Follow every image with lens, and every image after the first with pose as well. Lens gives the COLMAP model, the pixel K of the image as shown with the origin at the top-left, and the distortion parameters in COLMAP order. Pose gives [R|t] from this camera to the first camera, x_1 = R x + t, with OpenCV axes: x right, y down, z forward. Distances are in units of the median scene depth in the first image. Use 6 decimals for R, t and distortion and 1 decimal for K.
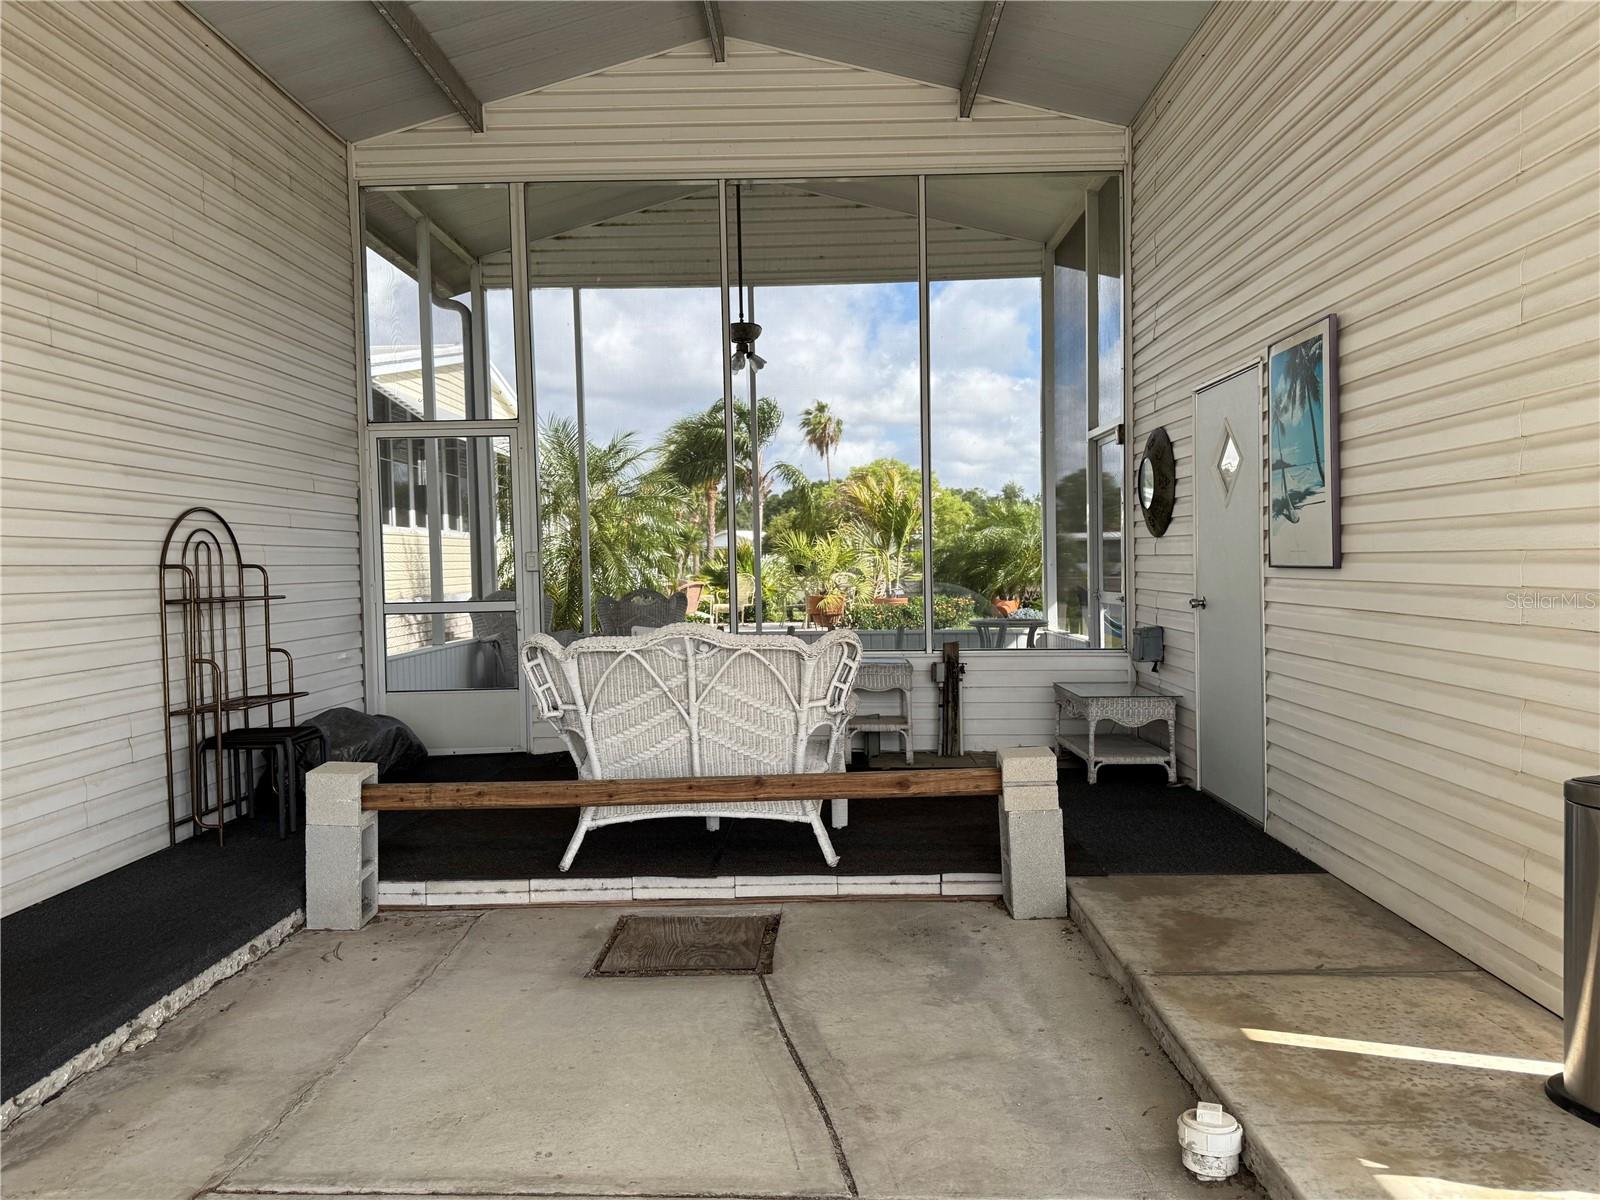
lens RADIAL K [[1117.4, 0, 815.1], [0, 1117.4, 606.1], [0, 0, 1]] dist [0.067441, -0.096446]
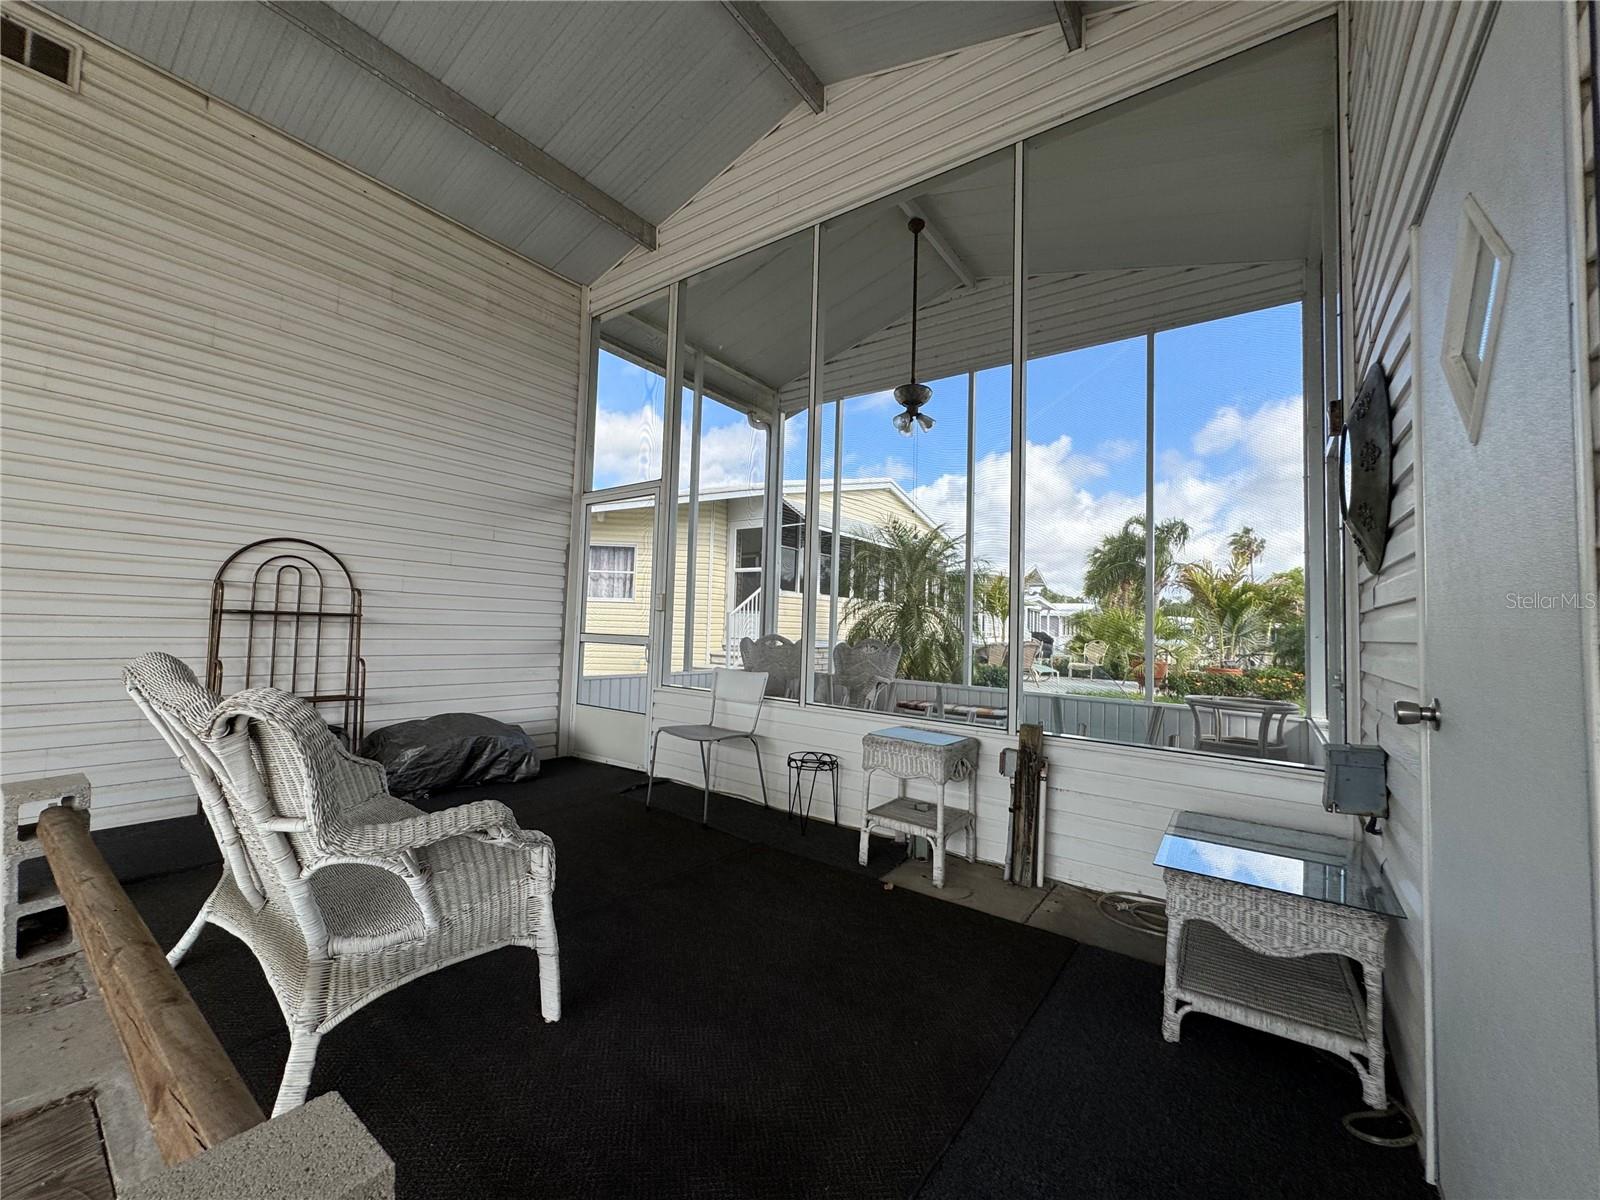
lens RADIAL K [[641.1, 0, 806.8], [0, 641.1, 597.6], [0, 0, 1]] dist [-0.001618, -0.000710]
pose [[0.818452, 0.017783, -0.574300, 0.242692], [-0.069591, 0.995231, -0.068359, -0.011432], [0.570345, 0.095915, 0.815786, 0.567765]]
